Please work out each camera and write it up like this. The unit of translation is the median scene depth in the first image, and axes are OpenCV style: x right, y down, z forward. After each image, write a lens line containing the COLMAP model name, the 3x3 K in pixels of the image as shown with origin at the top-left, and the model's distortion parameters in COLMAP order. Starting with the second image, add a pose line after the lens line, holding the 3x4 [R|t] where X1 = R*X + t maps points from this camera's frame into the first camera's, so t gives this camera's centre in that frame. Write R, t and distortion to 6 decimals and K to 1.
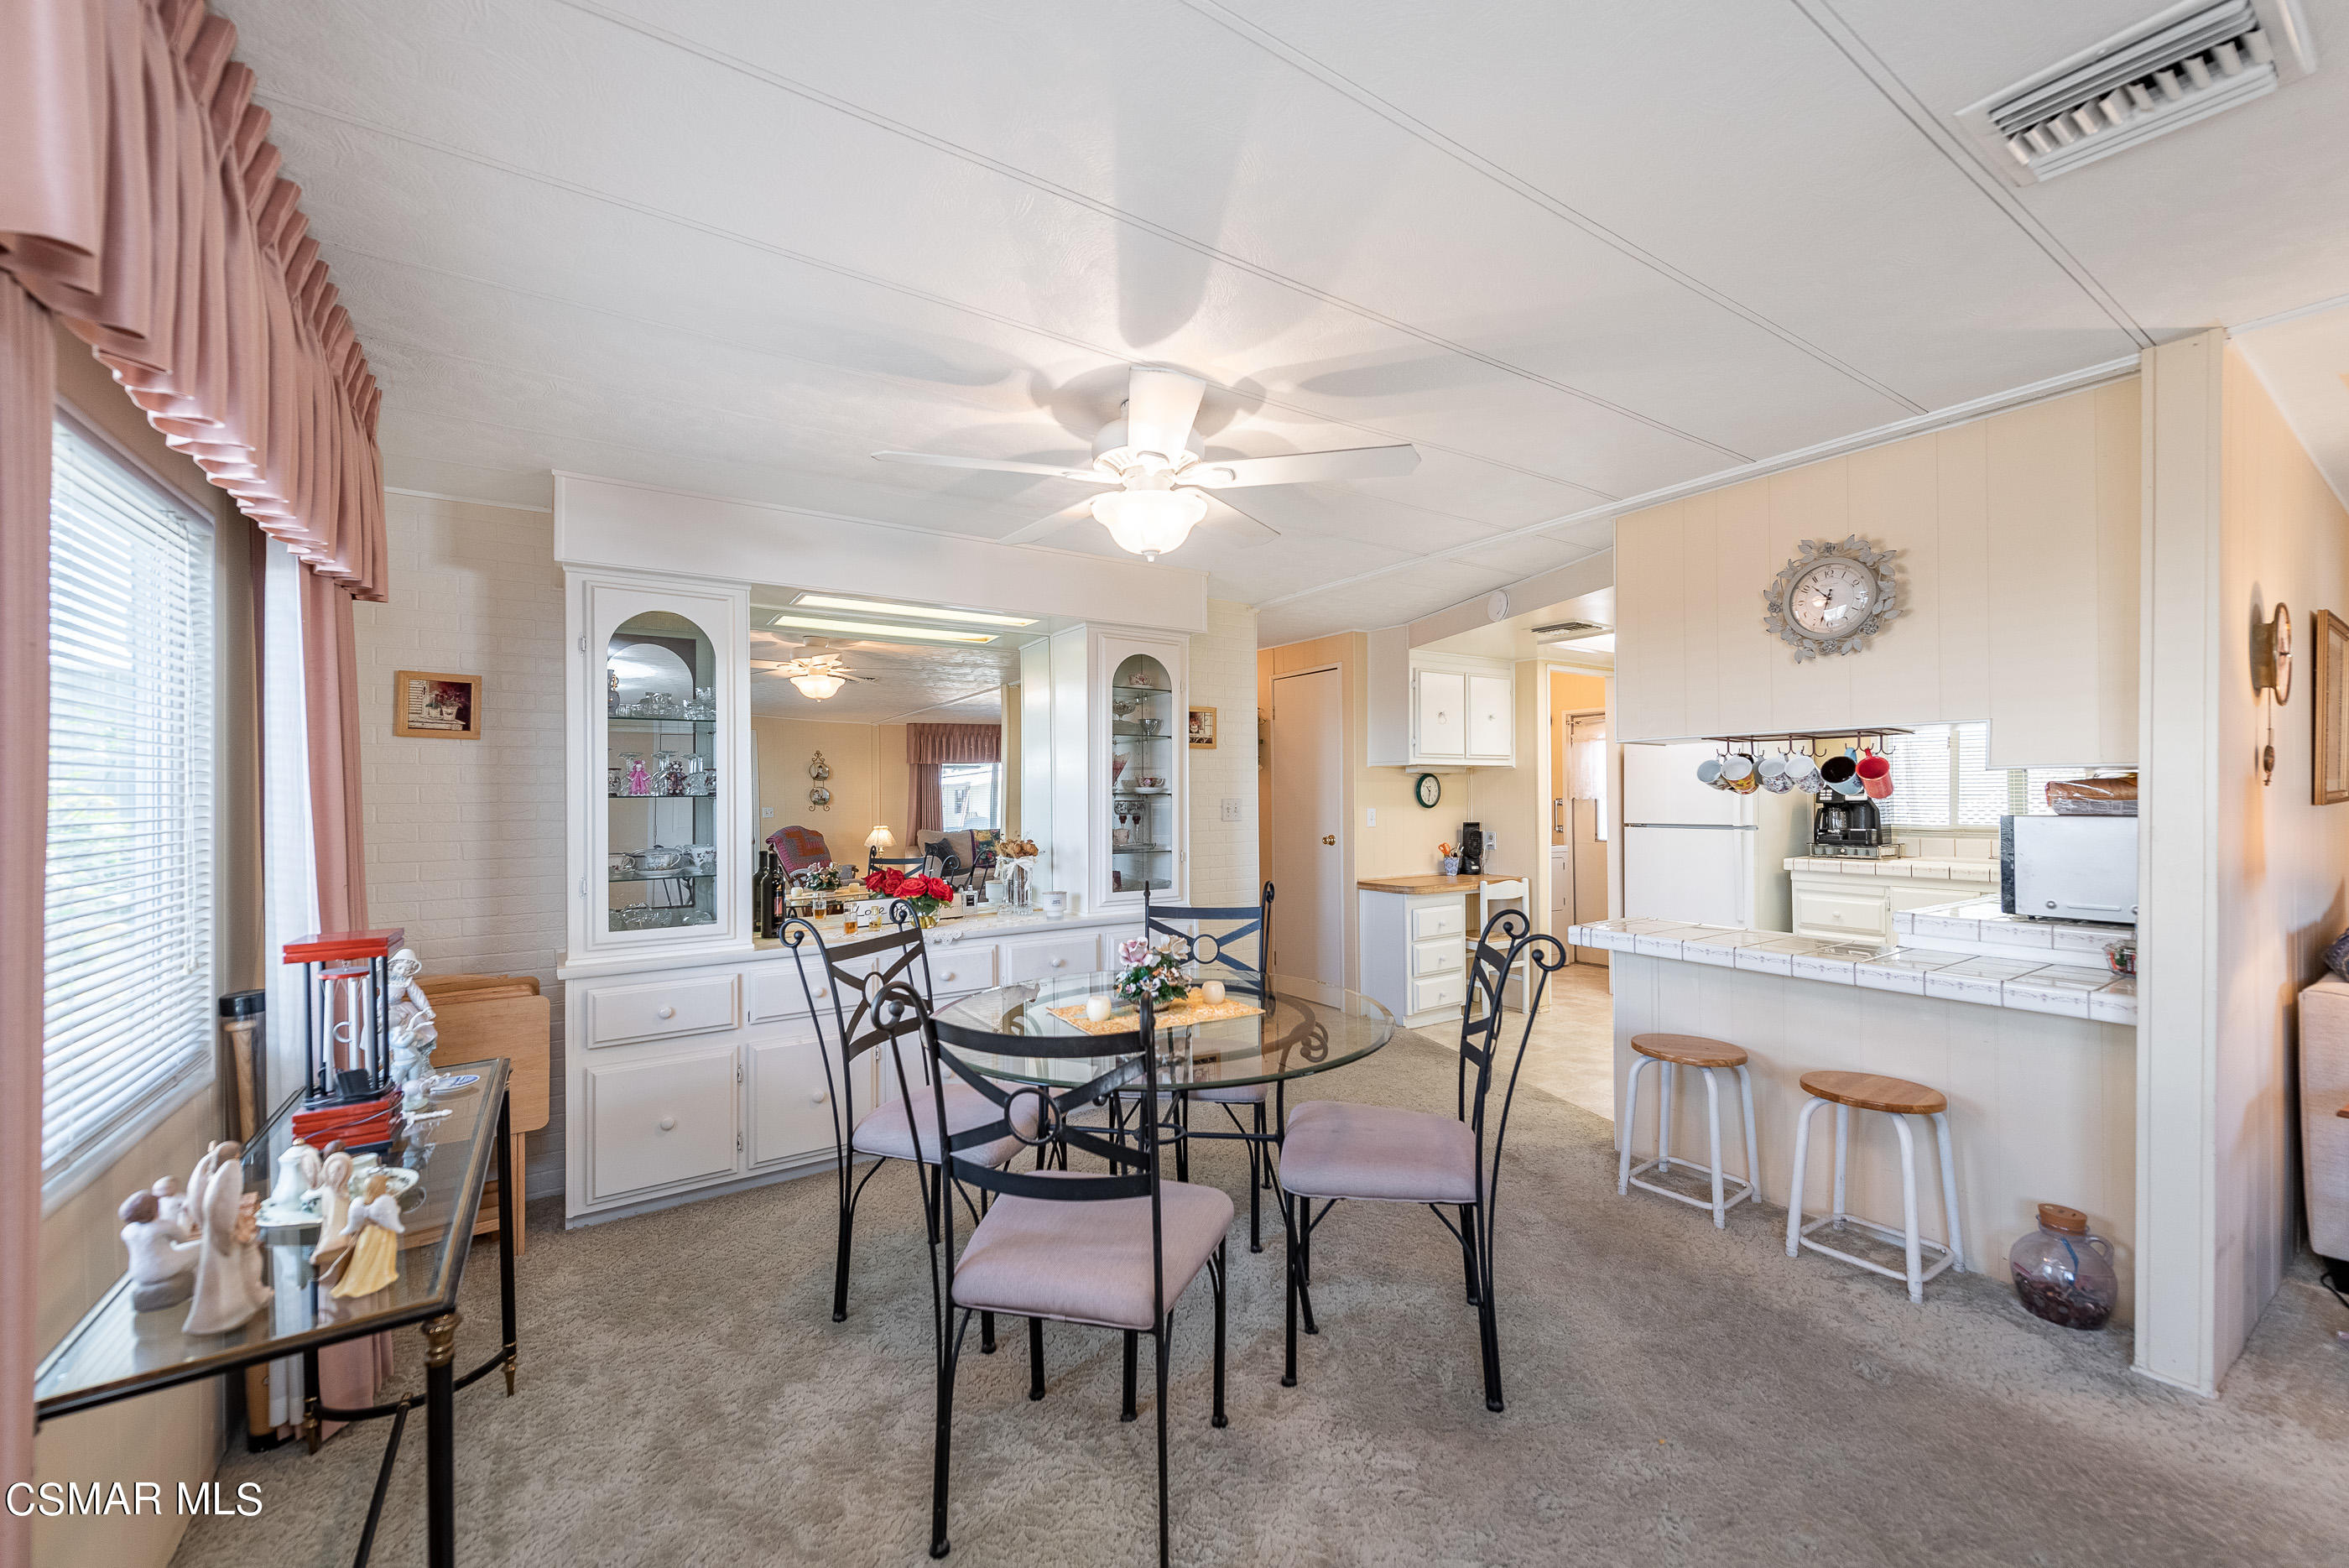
lens RADIAL K [[922.1, 0, 1181.4], [0, 922.1, 786.5], [0, 0, 1]] dist [0.021624, -0.006163]
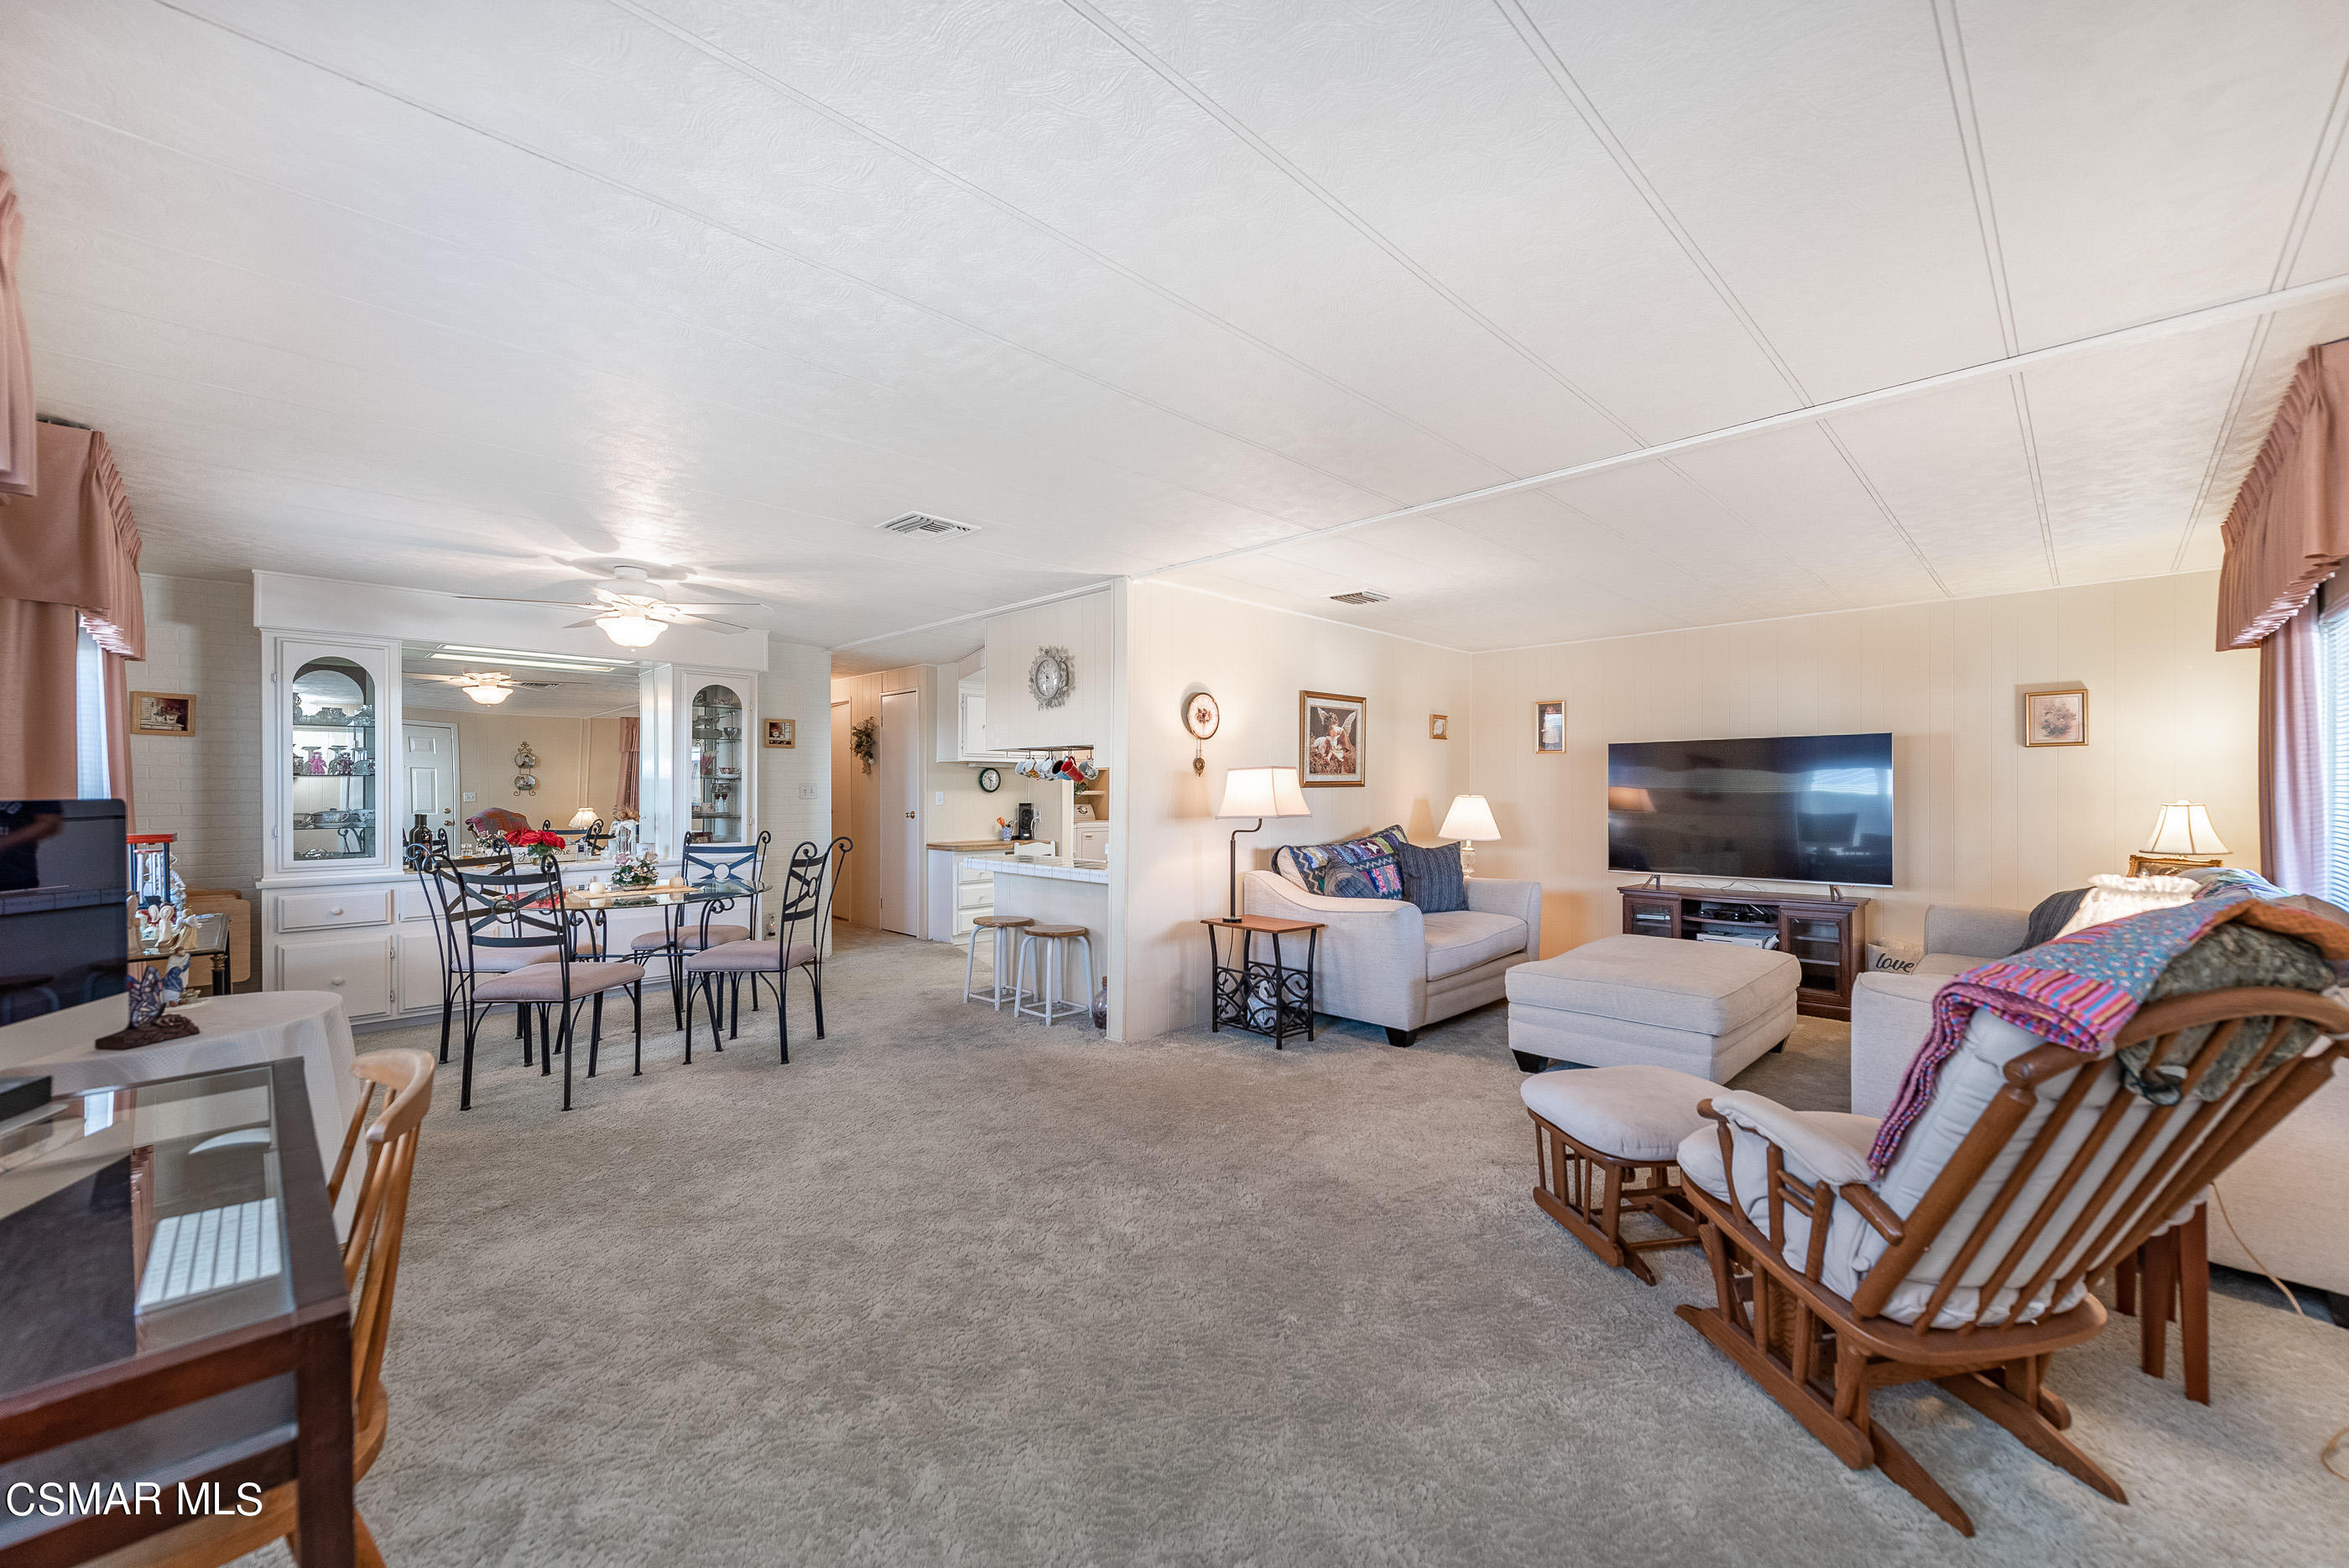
lens RADIAL K [[922.1, 0, 1181.4], [0, 922.1, 786.5], [0, 0, 1]] dist [0.021624, -0.006163]
pose [[0.980137, 0.007227, 0.198189, 0.505774], [-0.008430, 0.999951, 0.005227, 0.008810], [-0.198142, -0.006794, 0.980150, -0.792758]]
